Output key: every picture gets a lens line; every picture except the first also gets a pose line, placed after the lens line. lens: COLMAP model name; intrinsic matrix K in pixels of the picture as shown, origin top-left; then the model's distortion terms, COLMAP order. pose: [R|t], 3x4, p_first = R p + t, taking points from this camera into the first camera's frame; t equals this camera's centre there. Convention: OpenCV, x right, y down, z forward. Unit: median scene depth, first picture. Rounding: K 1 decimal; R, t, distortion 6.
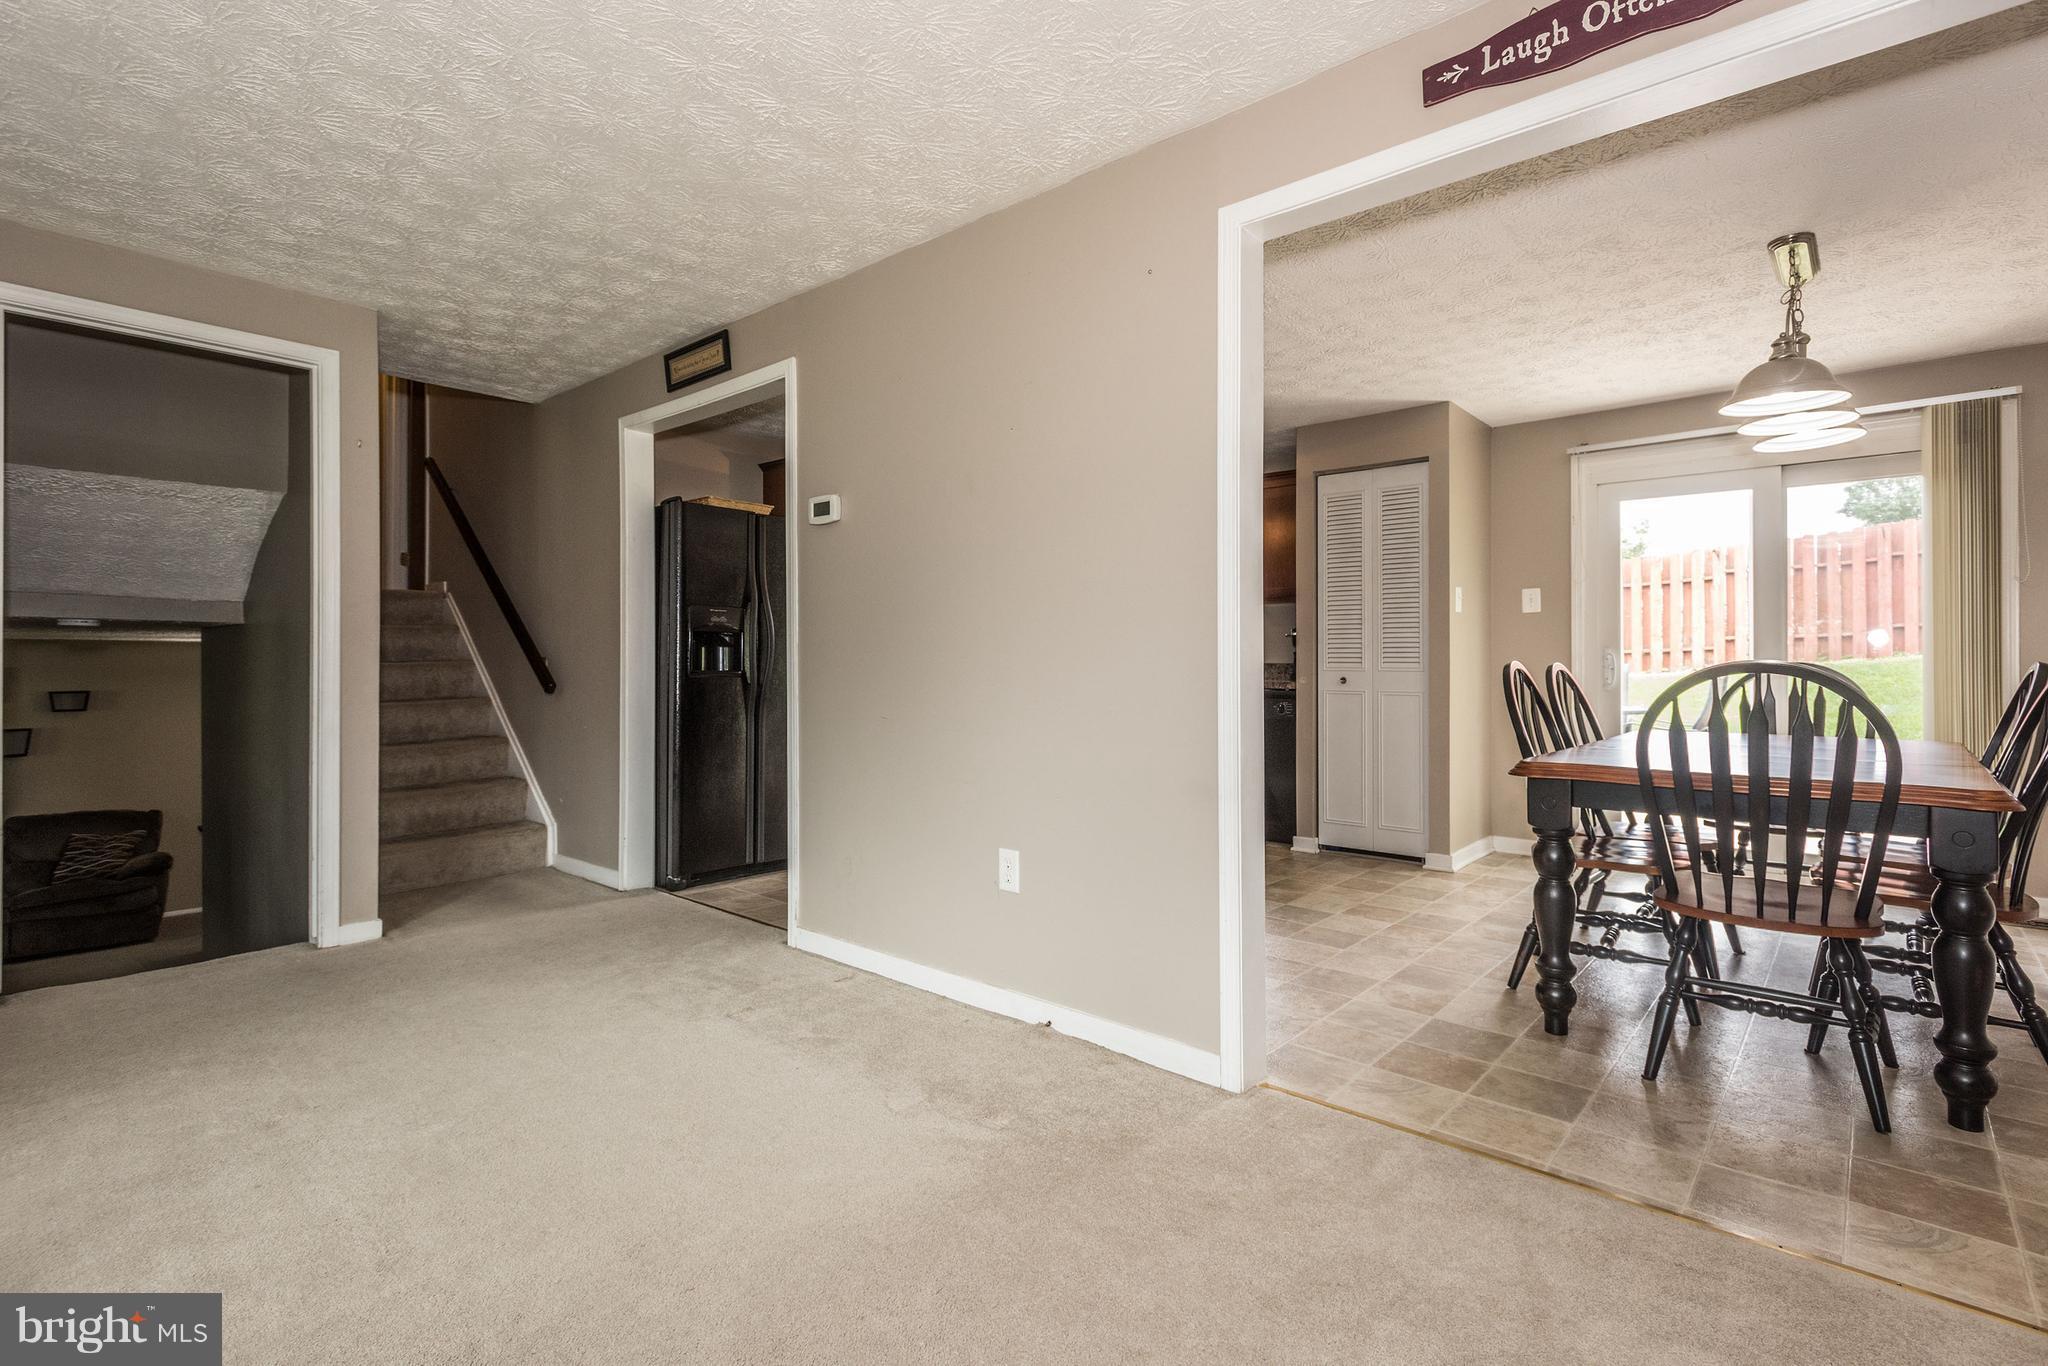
lens RADIAL K [[945.4, 0, 1037.6], [0, 945.4, 646.7], [0, 0, 1]] dist [-0.000562, -0.007726]
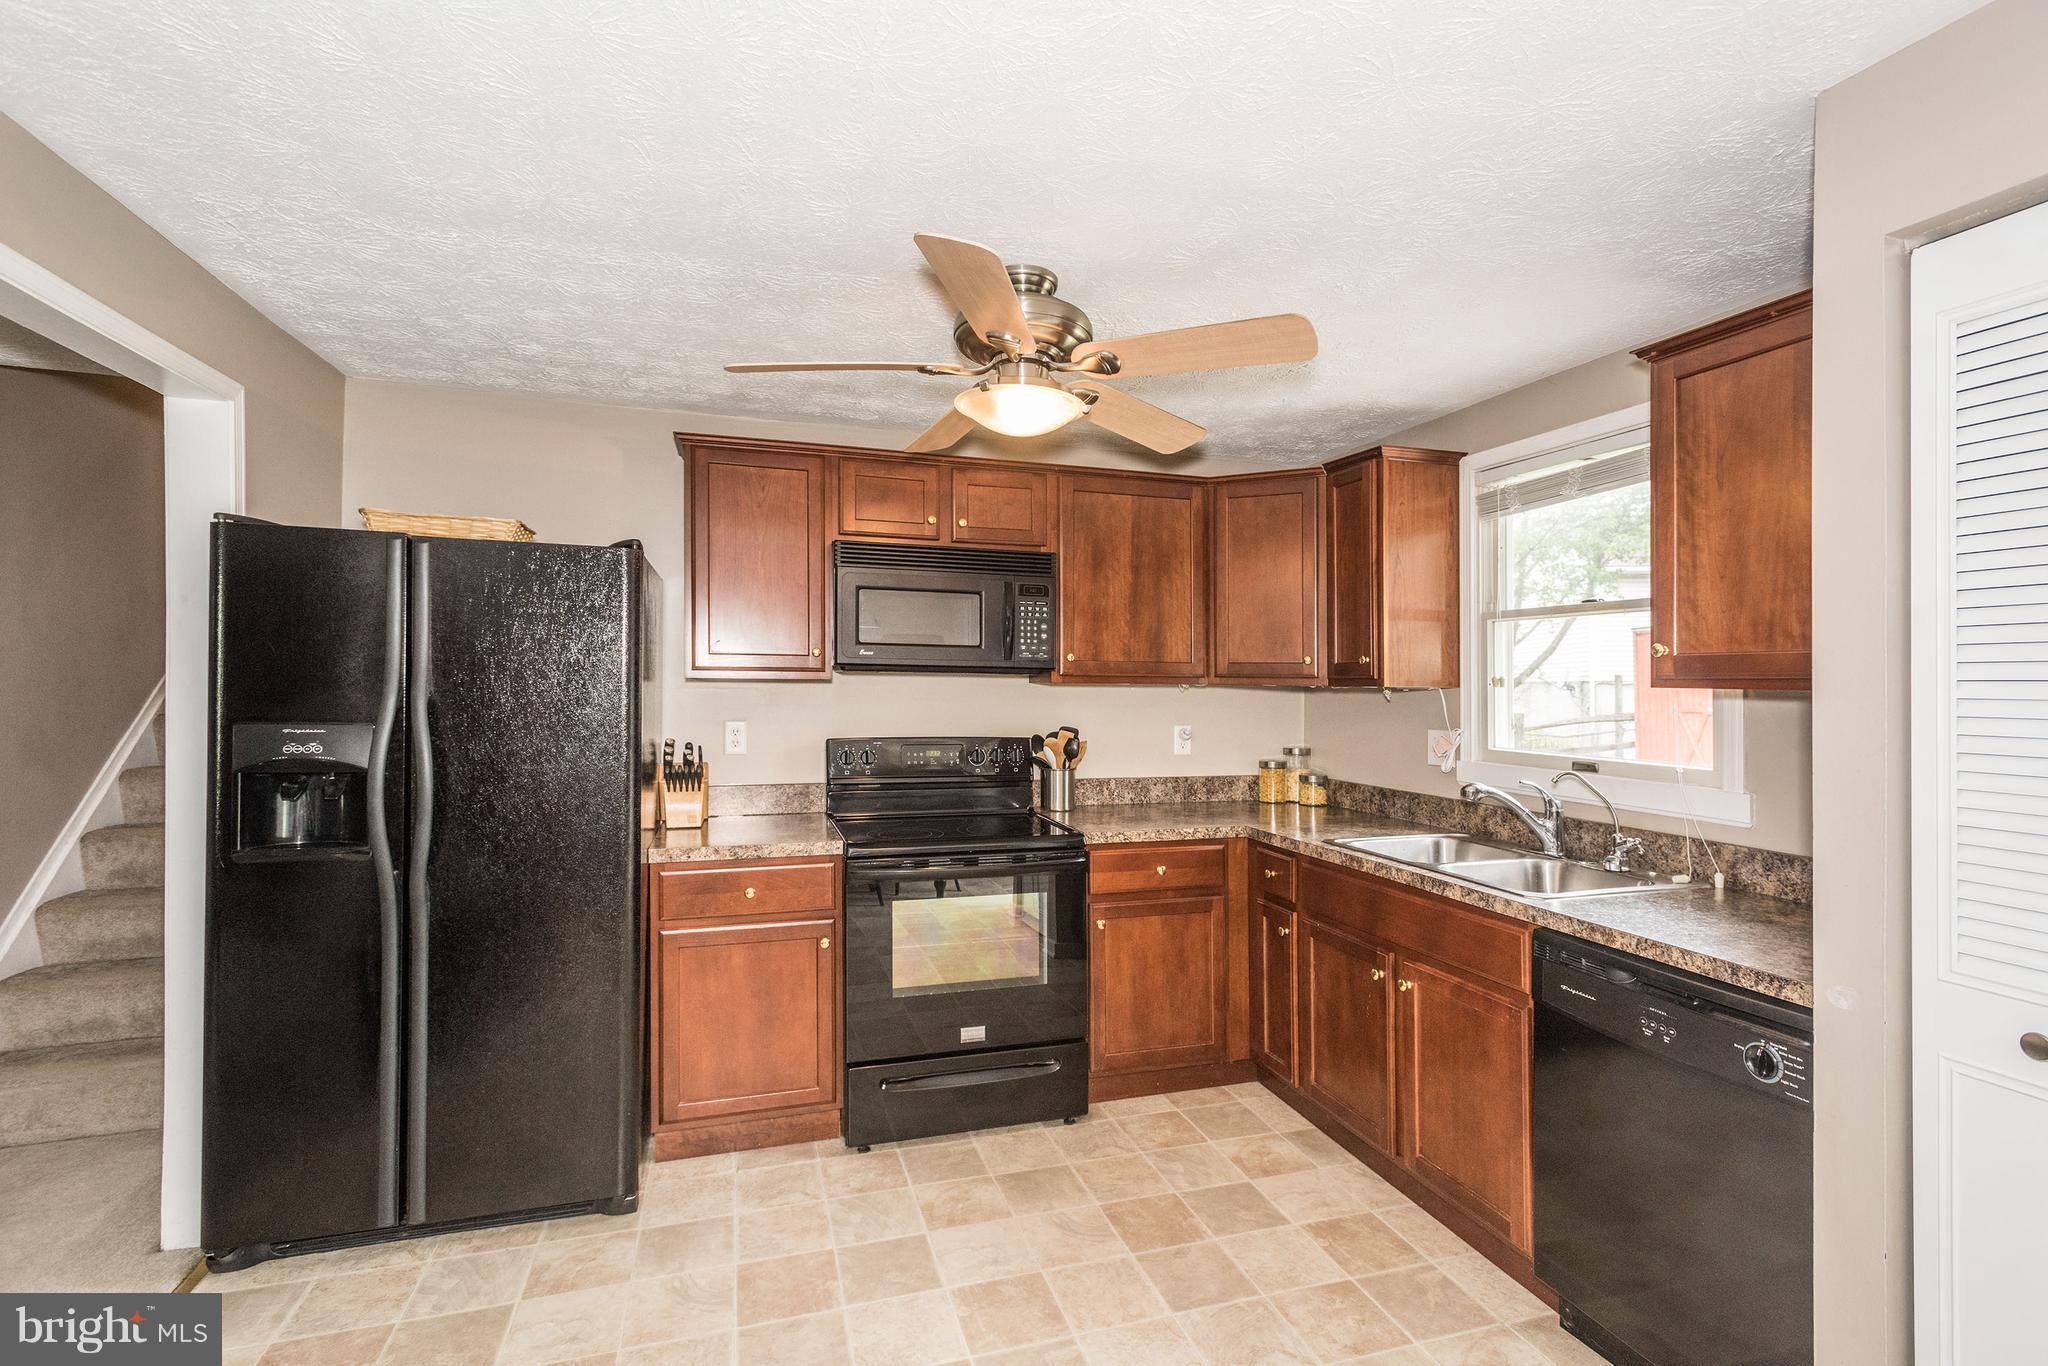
lens RADIAL K [[956.7, 0, 1046.4], [0, 956.7, 670.0], [0, 0, 1]] dist [0.001412, 0.000156]
pose [[0.853856, 0.001706, -0.520507, 0.278655], [-0.002581, 0.999996, -0.000957, -0.073767], [0.520503, 0.002161, 0.853857, 0.785395]]
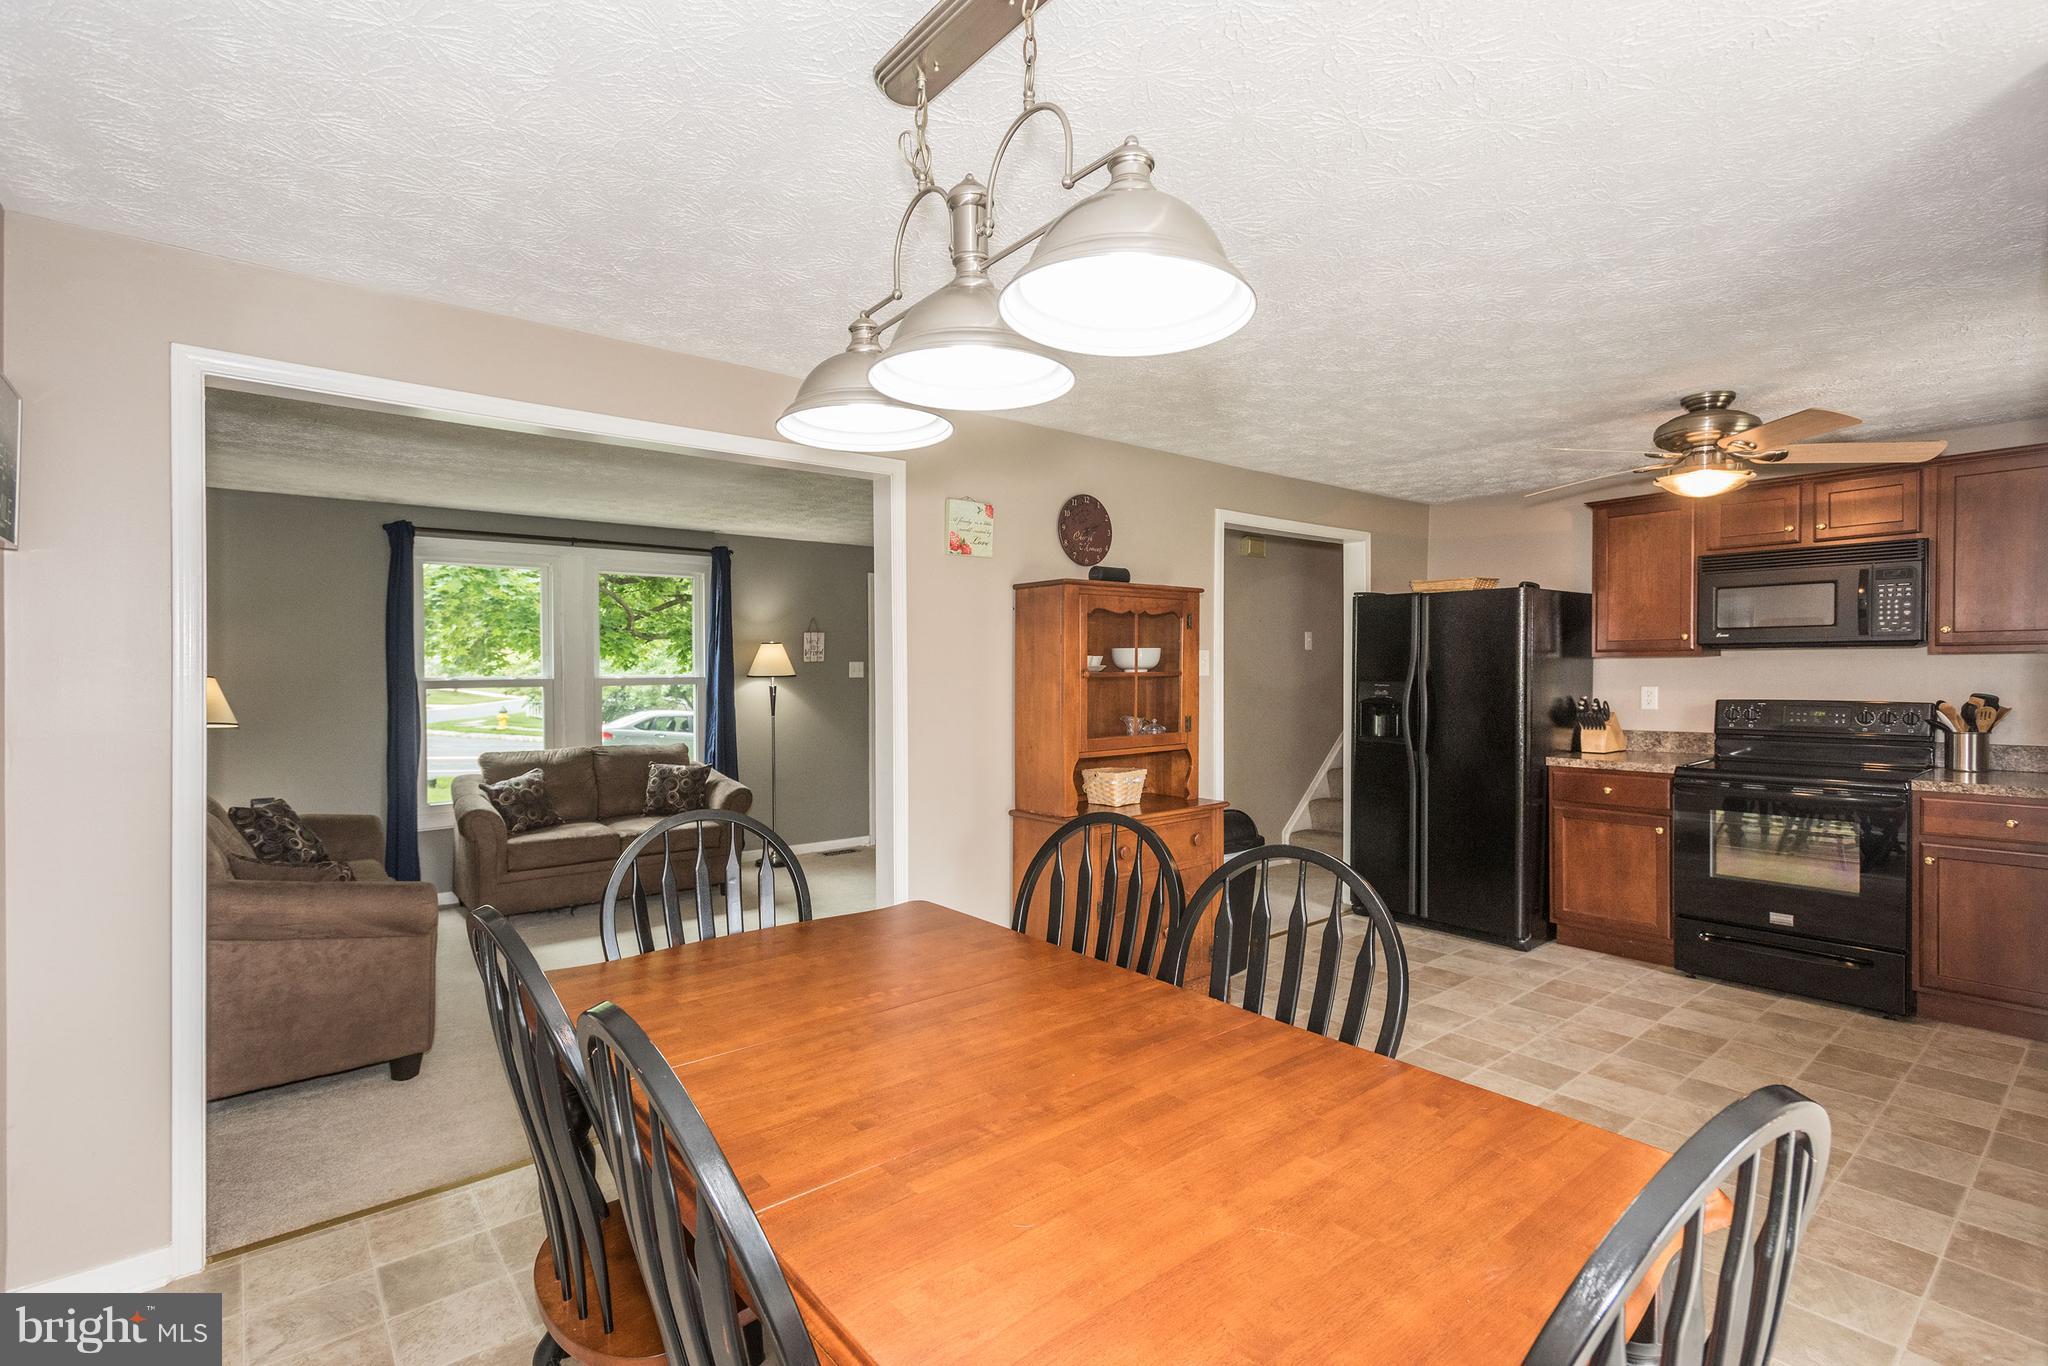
lens RADIAL K [[919.4, 0, 1024.0], [0, 919.4, 683.0], [0, 0, 1]] dist [-0.000815, -0.007392]
pose [[-0.189826, 0.010366, -0.981763, 0.849976], [0.023675, 0.999702, 0.005978, -0.061365], [0.981532, -0.022108, -0.190014, 0.805004]]
